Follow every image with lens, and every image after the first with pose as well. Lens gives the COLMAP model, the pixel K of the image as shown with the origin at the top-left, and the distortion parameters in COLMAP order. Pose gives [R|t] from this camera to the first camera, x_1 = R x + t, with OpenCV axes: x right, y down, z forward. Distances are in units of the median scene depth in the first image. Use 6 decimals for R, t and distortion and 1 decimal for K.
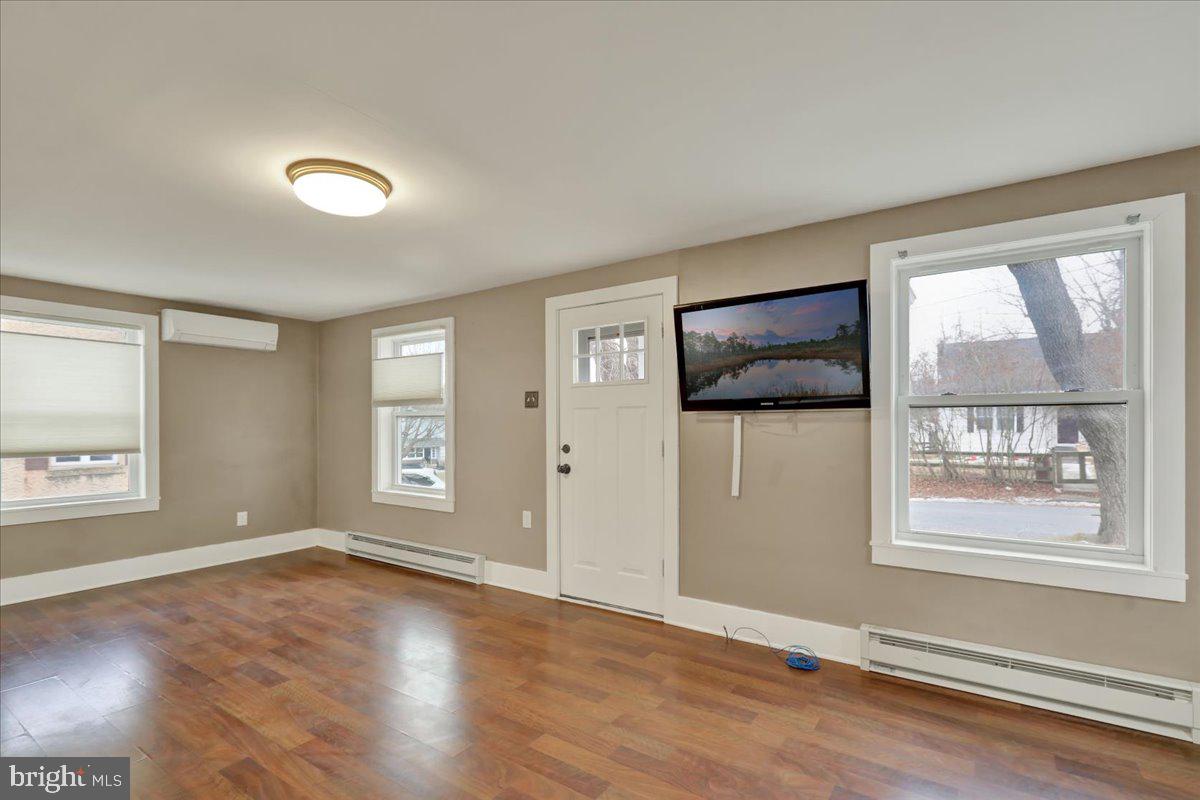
lens RADIAL K [[566.1, 0, 606.0], [0, 566.1, 419.9], [0, 0, 1]] dist [-0.003001, 0.000611]
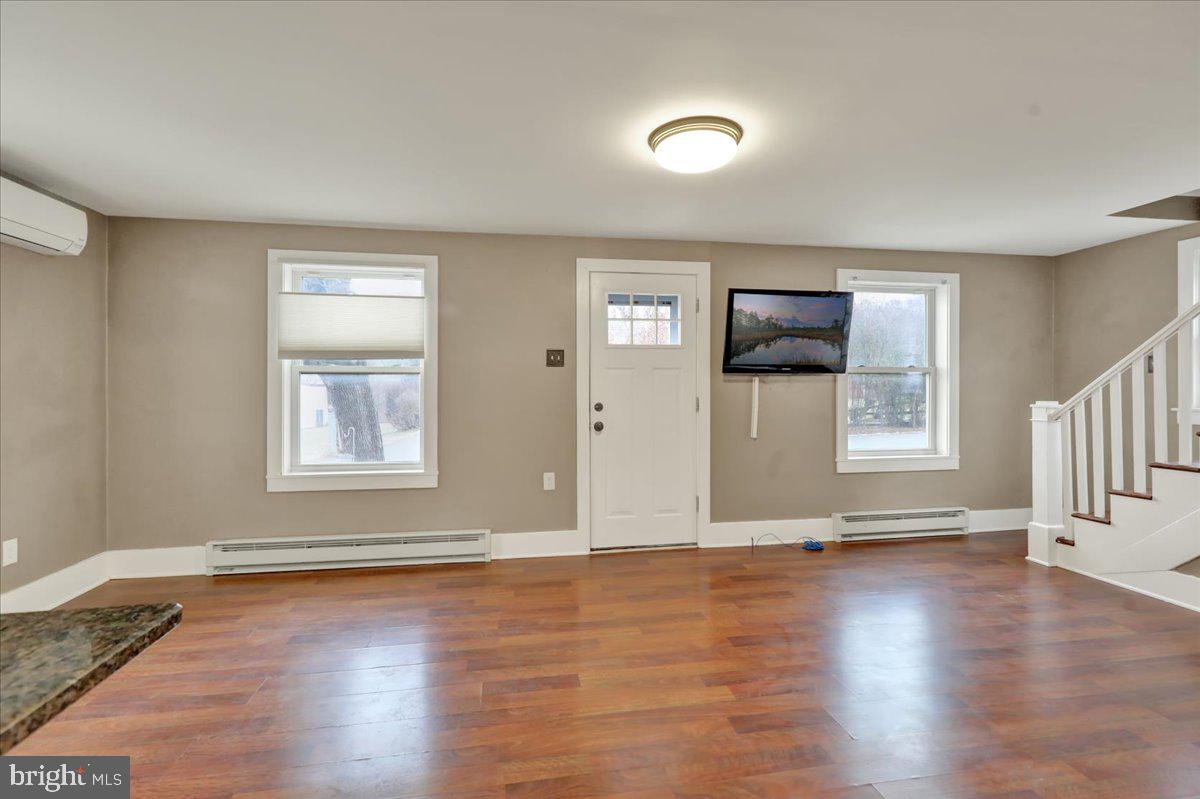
lens RADIAL K [[566.1, 0, 603.0], [0, 566.1, 398.5], [0, 0, 1]] dist [-0.003001, 0.000611]
pose [[0.706418, -0.004894, 0.707778, -0.879834], [-0.001309, 0.999965, 0.008221, 0.029799], [-0.707793, -0.006733, 0.706387, 0.290918]]
